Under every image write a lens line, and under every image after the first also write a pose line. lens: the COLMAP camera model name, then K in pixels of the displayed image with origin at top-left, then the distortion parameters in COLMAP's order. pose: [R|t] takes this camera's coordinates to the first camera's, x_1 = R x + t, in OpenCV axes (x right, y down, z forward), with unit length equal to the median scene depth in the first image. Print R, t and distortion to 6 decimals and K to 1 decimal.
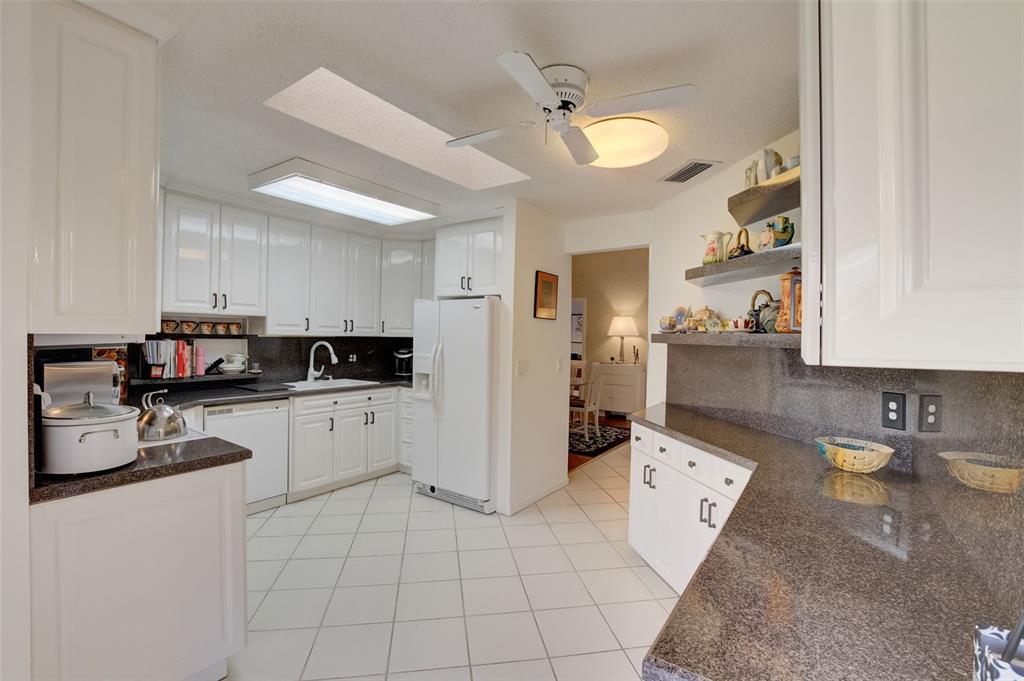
lens RADIAL K [[454.9, 0, 513.4], [0, 454.9, 339.2], [0, 0, 1]] dist [-0.028632, 0.000377]
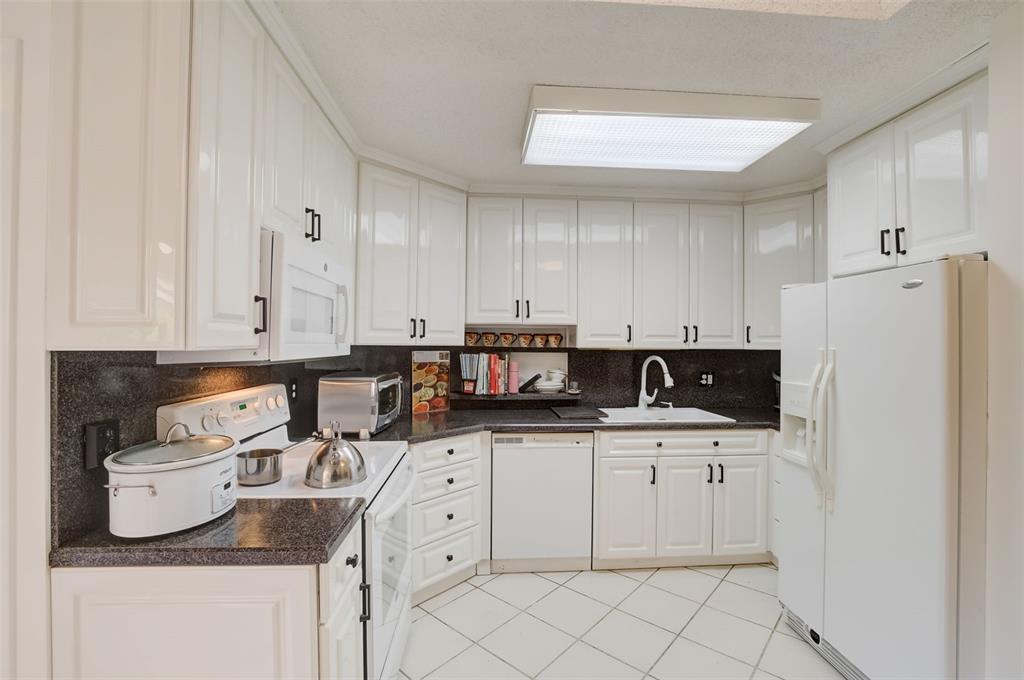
lens RADIAL K [[454.9, 0, 513.4], [0, 454.9, 338.7], [0, 0, 1]] dist [-0.028632, 0.000377]
pose [[0.625574, -0.019340, -0.779925, 0.014200], [-0.000481, 0.999683, -0.025175, -0.005231], [0.780165, 0.016124, 0.625366, 0.395650]]
